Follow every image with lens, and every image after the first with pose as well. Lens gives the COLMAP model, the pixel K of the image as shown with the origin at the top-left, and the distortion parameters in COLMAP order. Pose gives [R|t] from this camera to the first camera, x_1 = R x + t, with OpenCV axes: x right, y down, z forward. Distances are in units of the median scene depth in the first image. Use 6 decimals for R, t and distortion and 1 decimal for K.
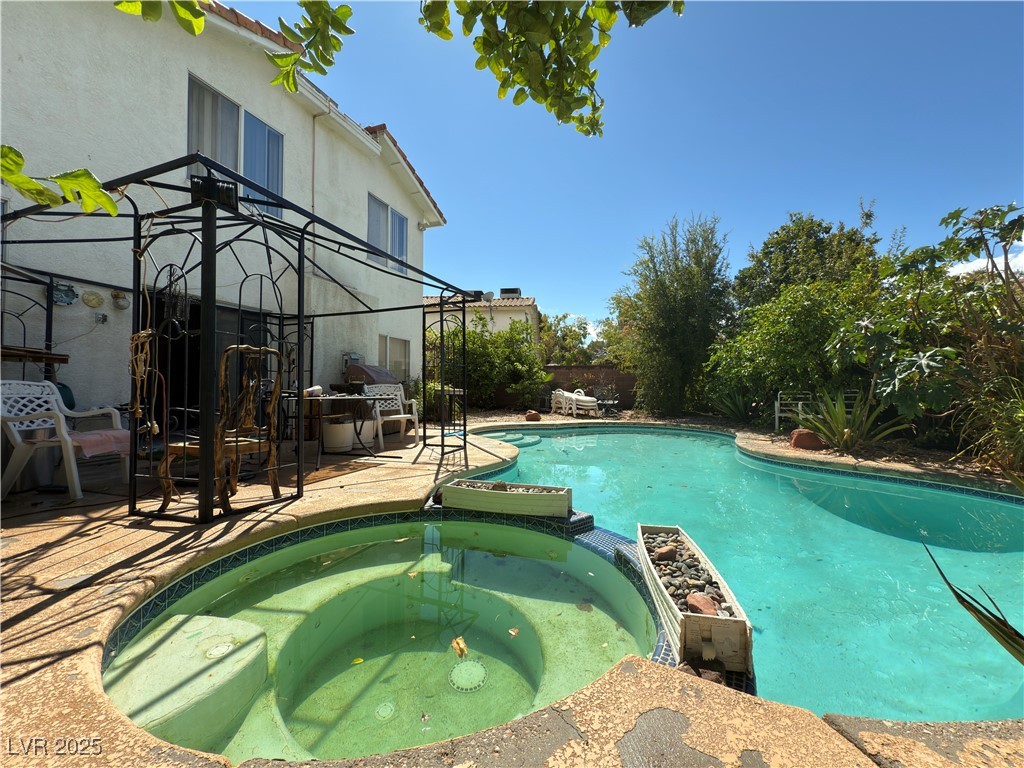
lens RADIAL K [[406.9, 0, 512.0], [0, 406.9, 384.0], [0, 0, 1]] dist [0.000236, 0.000195]
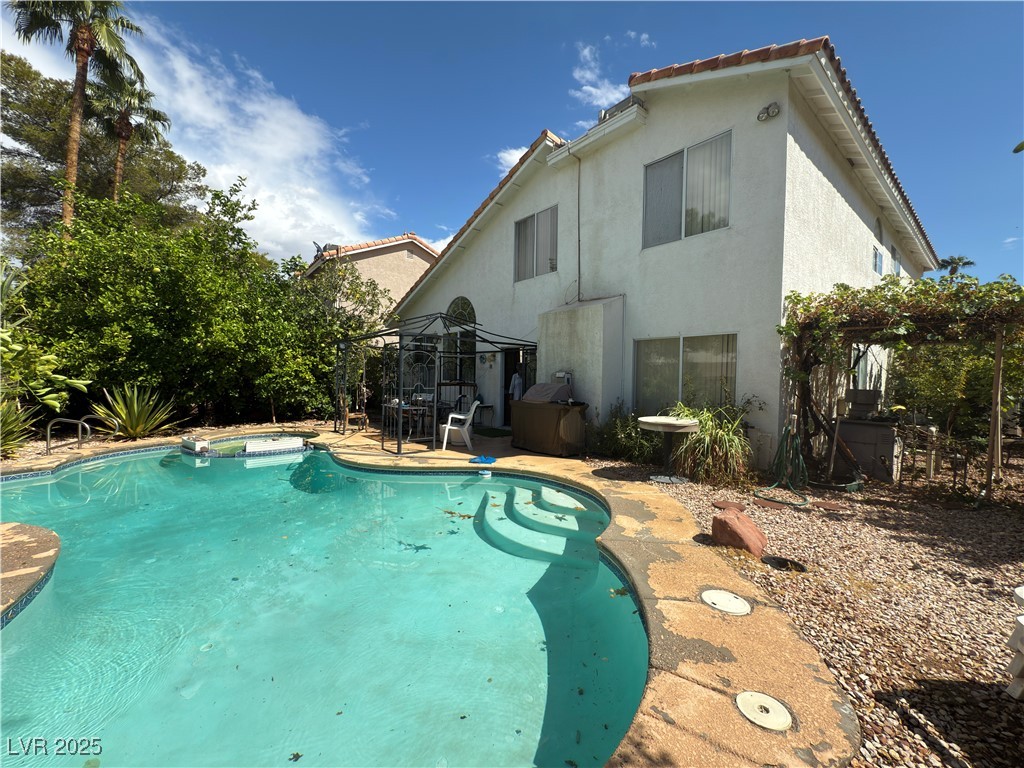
lens RADIAL K [[406.9, 0, 512.0], [0, 406.9, 384.0], [0, 0, 1]] dist [0.000236, 0.000195]
pose [[-0.475969, 0.008731, -0.879419, 0.573242], [0.005499, 0.999961, 0.006952, -0.049712], [0.879445, -0.001528, -0.475999, 1.338415]]
